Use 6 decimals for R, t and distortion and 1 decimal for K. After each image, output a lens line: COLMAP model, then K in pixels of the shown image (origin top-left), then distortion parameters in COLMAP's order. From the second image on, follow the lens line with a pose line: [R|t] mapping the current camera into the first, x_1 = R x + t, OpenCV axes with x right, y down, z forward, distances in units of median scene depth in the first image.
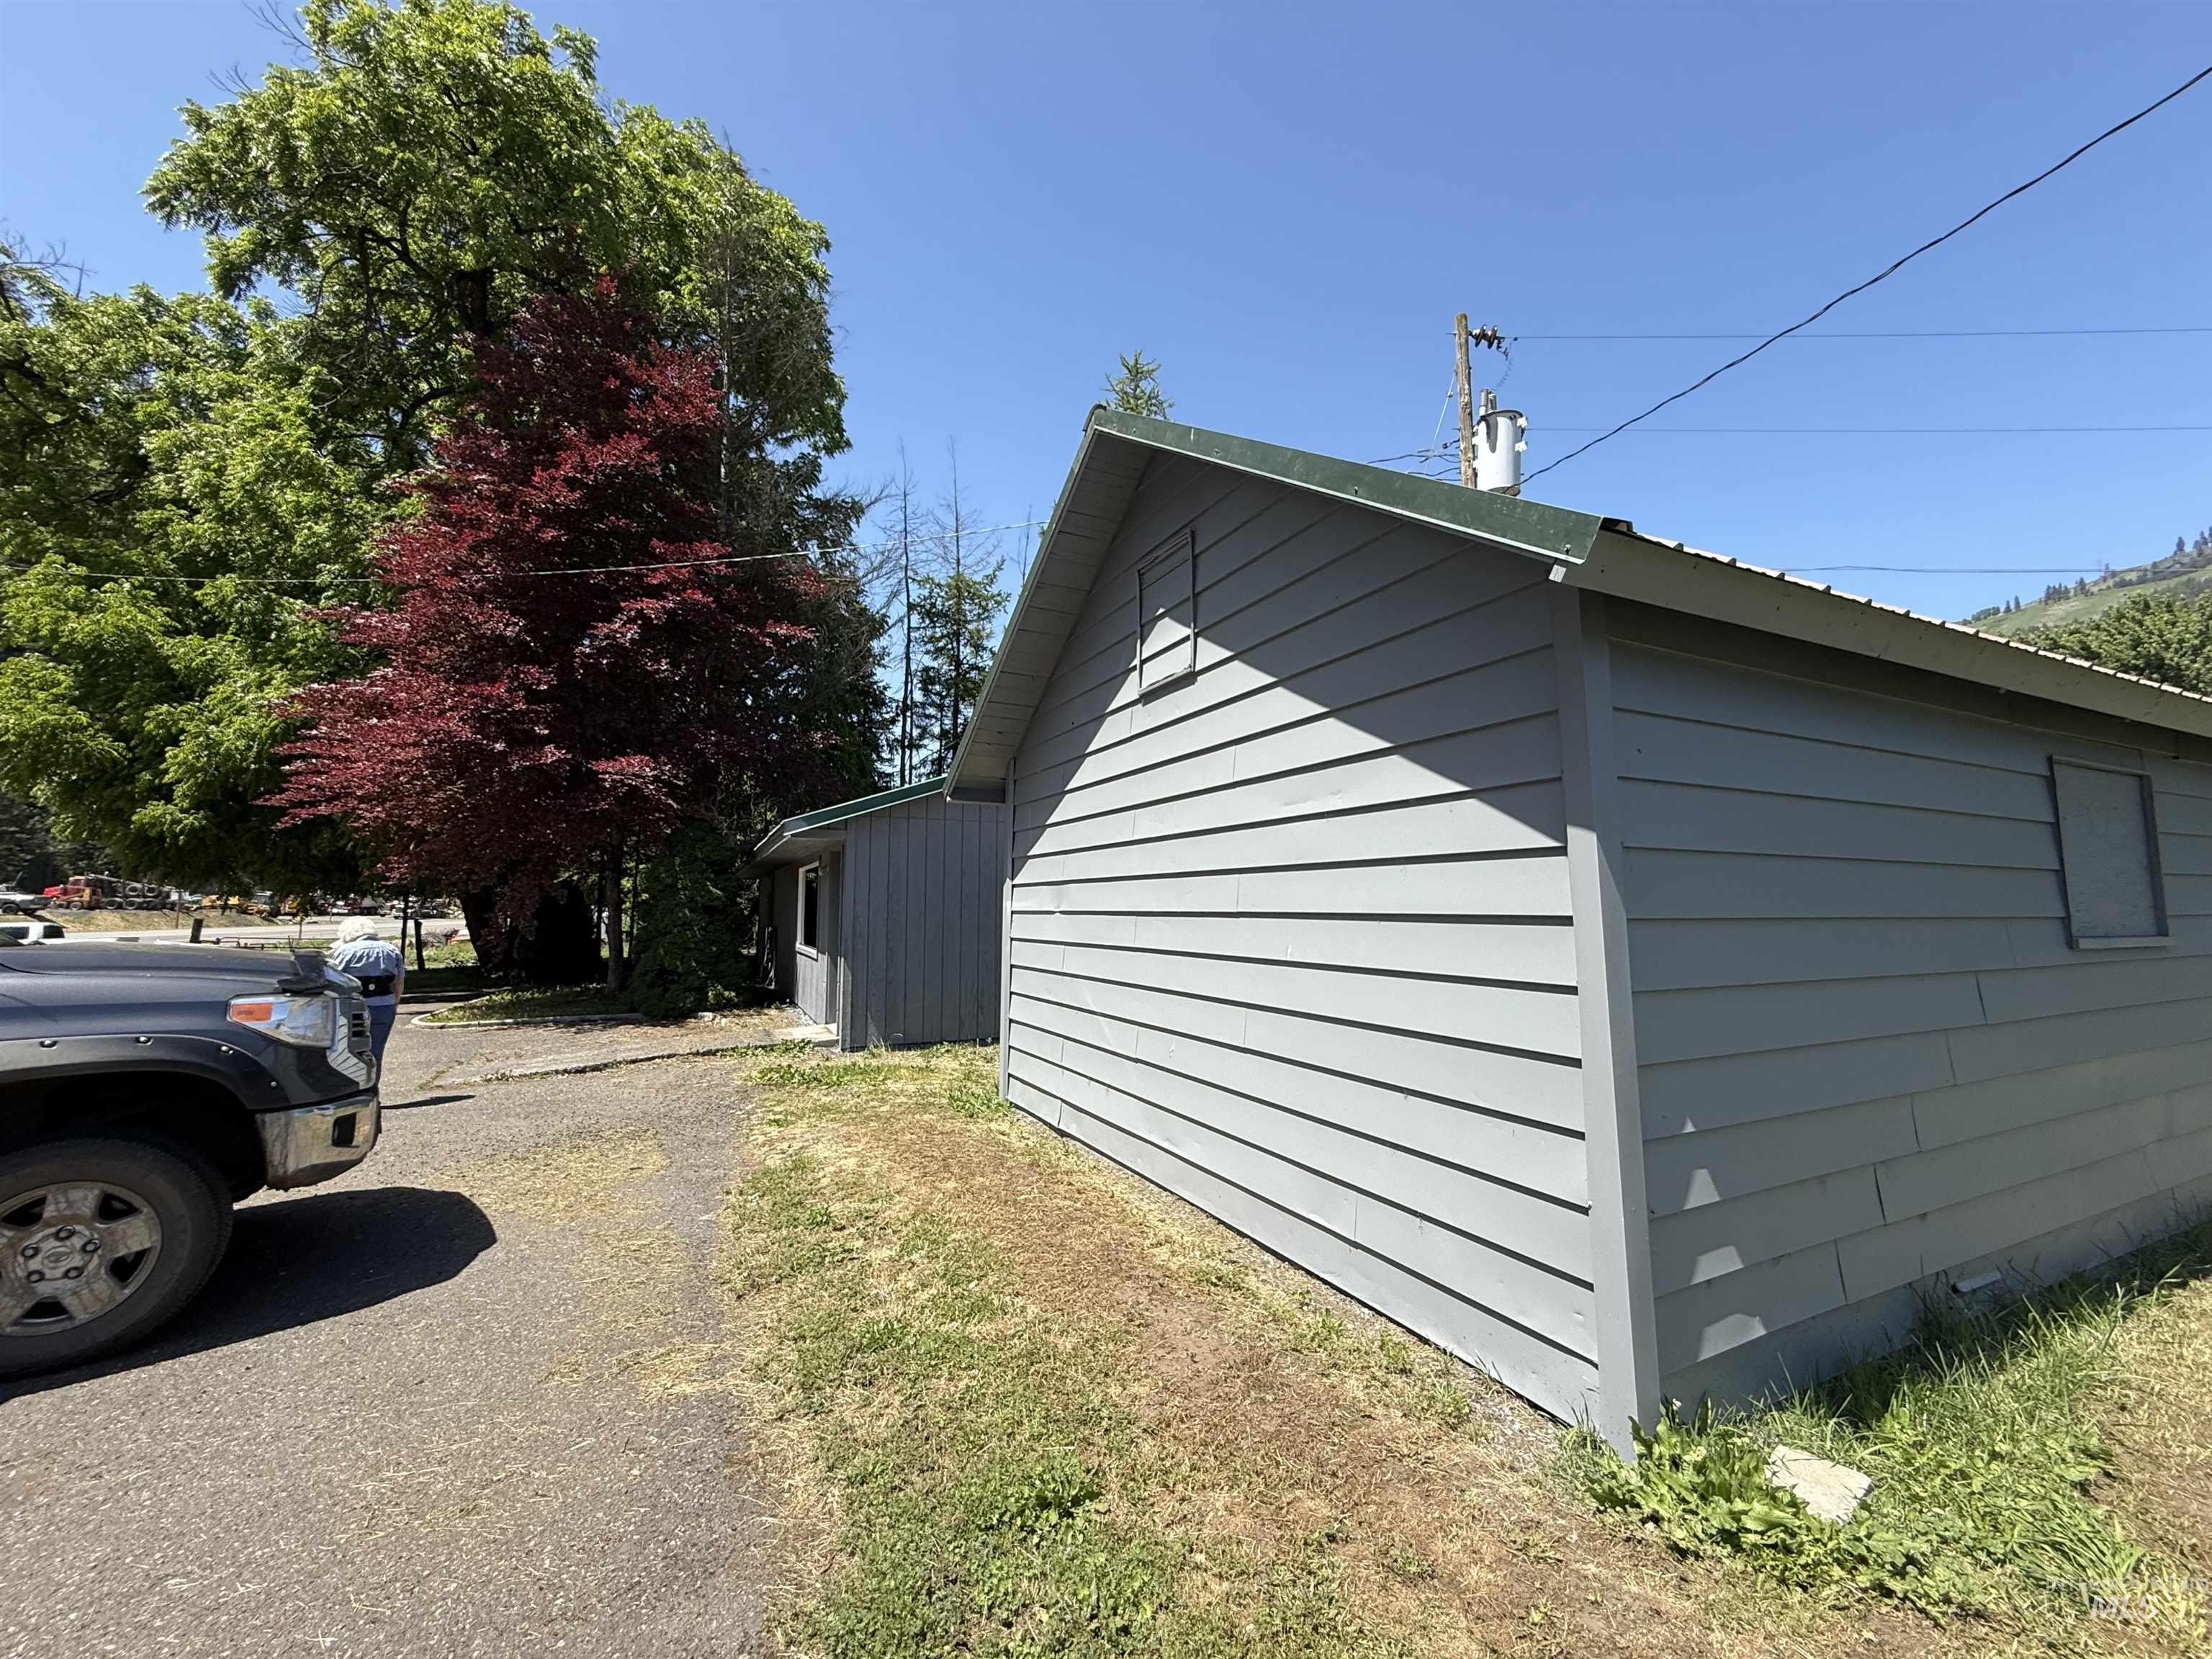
lens RADIAL K [[884.7, 0, 1111.1], [0, 884.7, 848.7], [0, 0, 1]] dist [-0.026773, -0.000098]
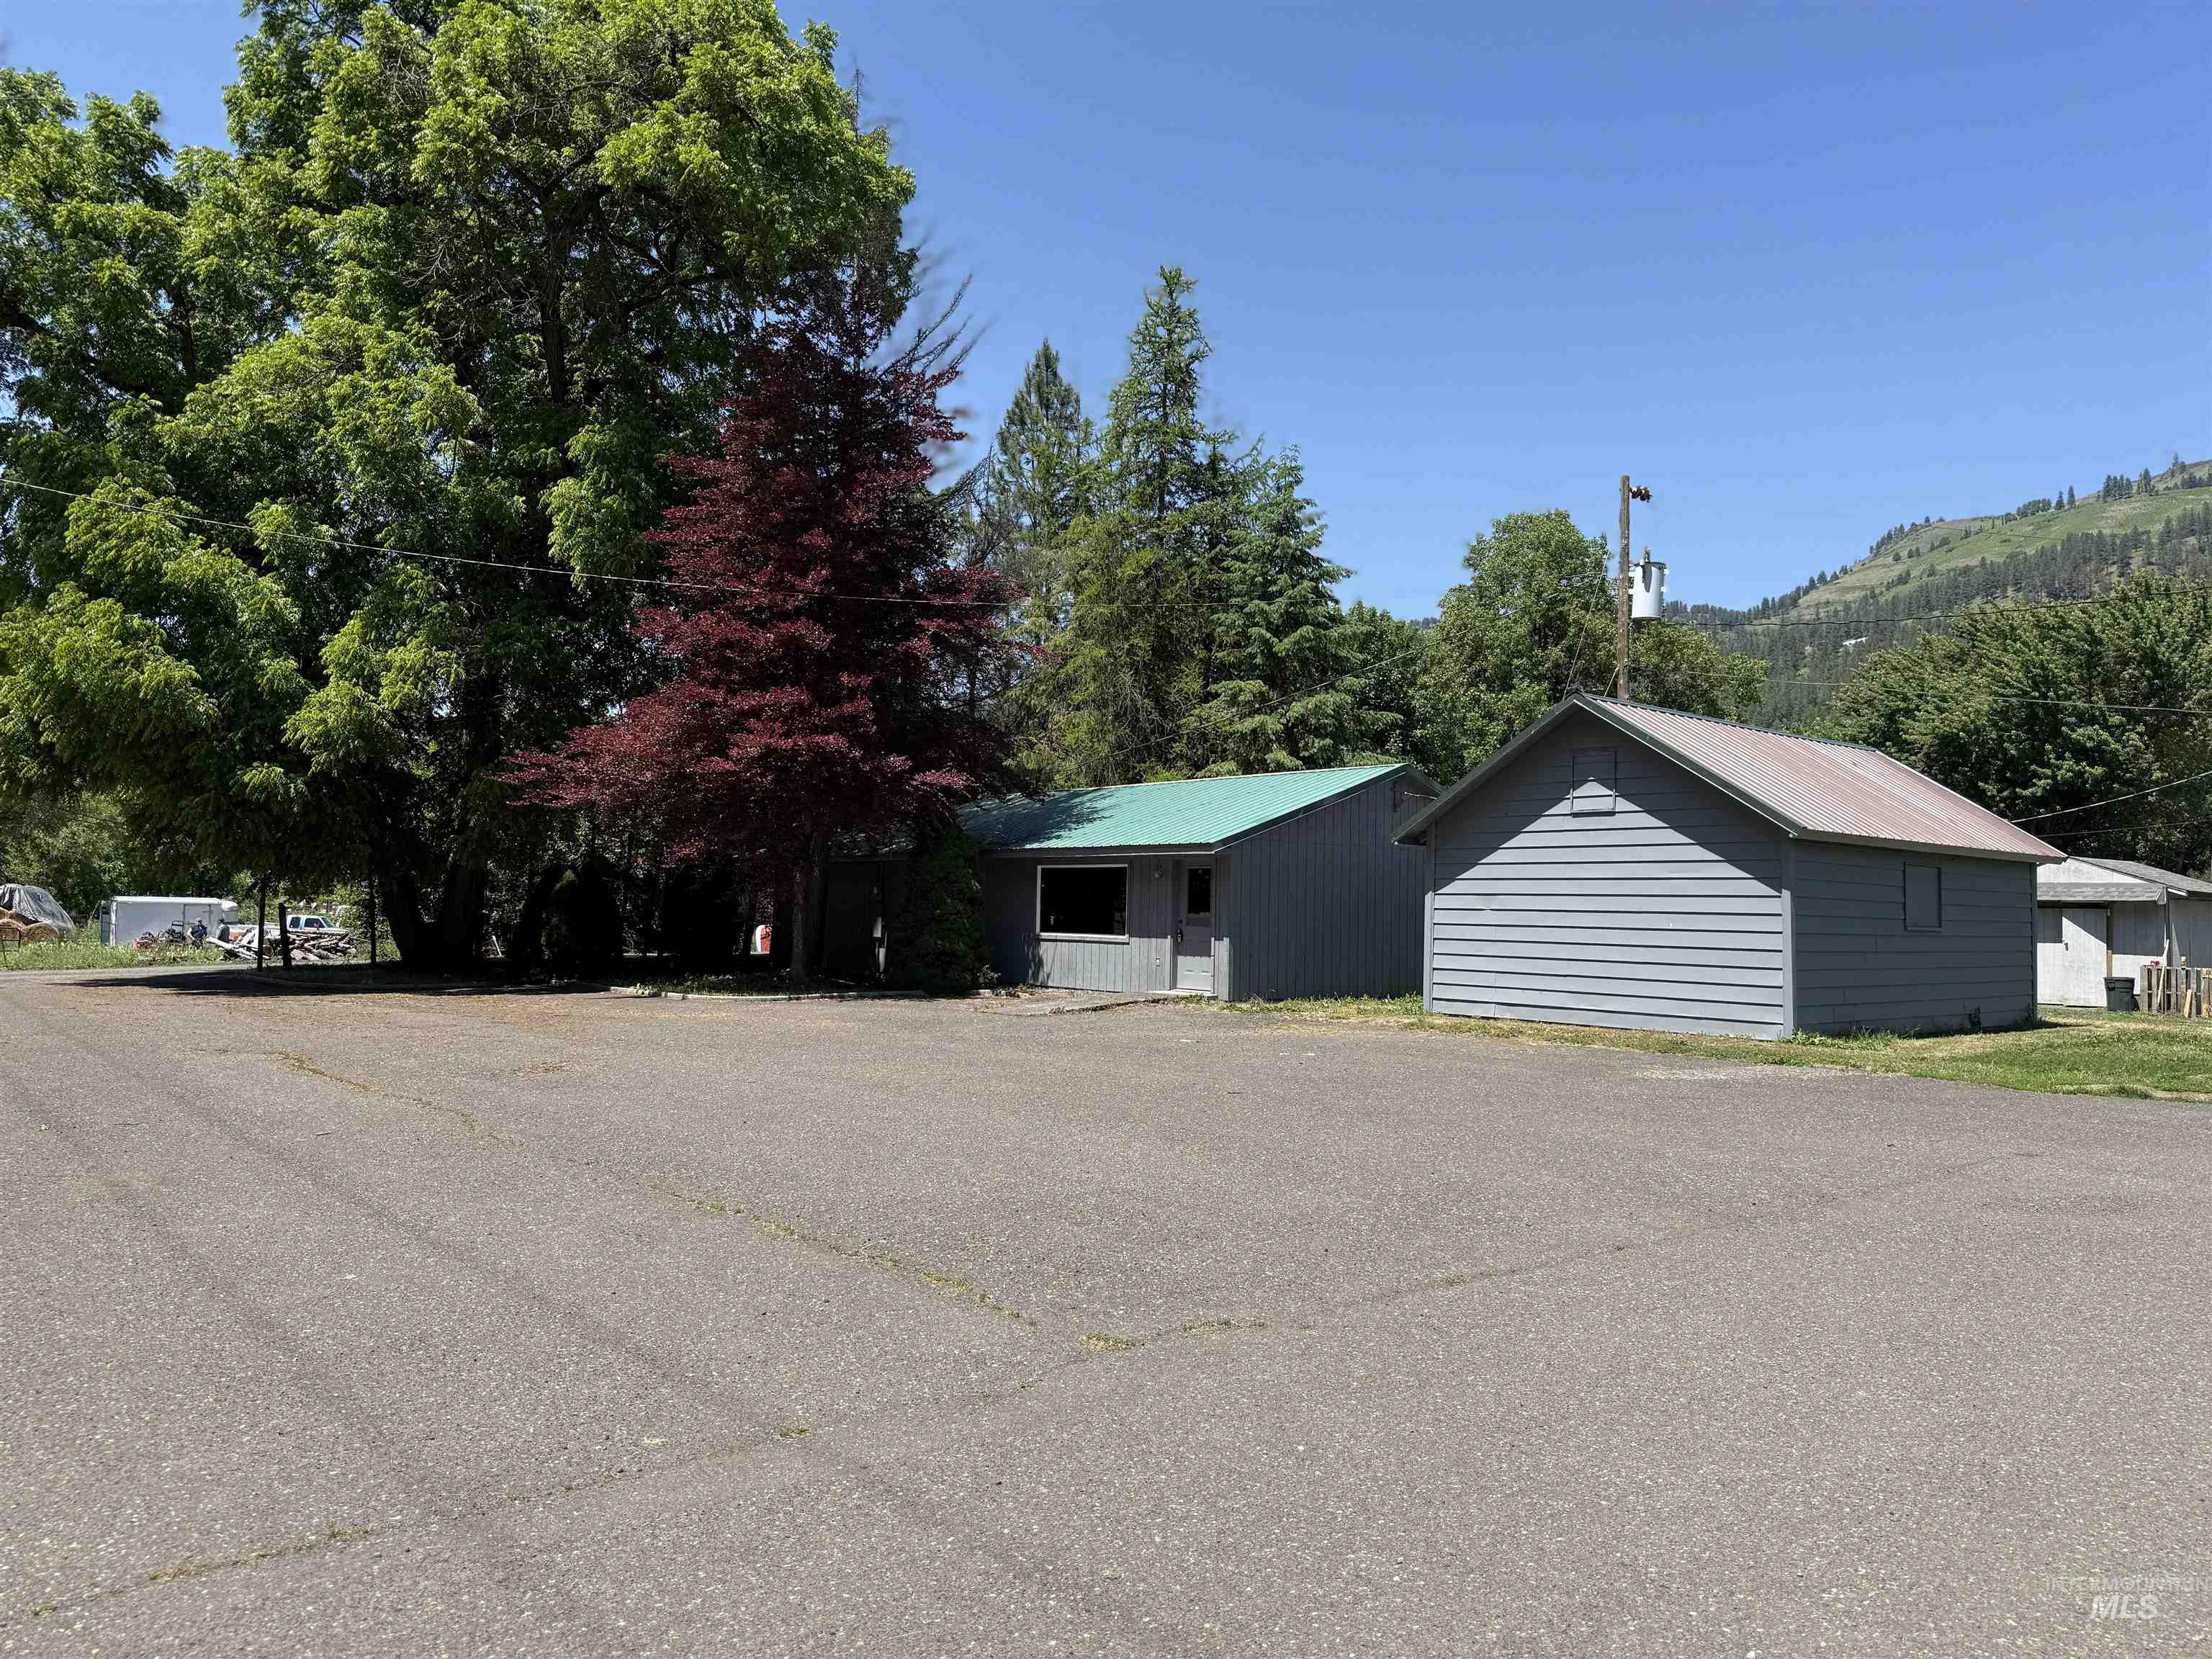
lens RADIAL K [[1491.0, 0, 1108.4], [0, 1491.0, 898.9], [0, 0, 1]] dist [-0.049284, 0.008446]
pose [[0.970150, 0.019611, 0.241711, -0.971179], [-0.035534, 0.997462, 0.061693, -0.071496], [-0.239888, -0.068440, 0.968385, -1.135775]]
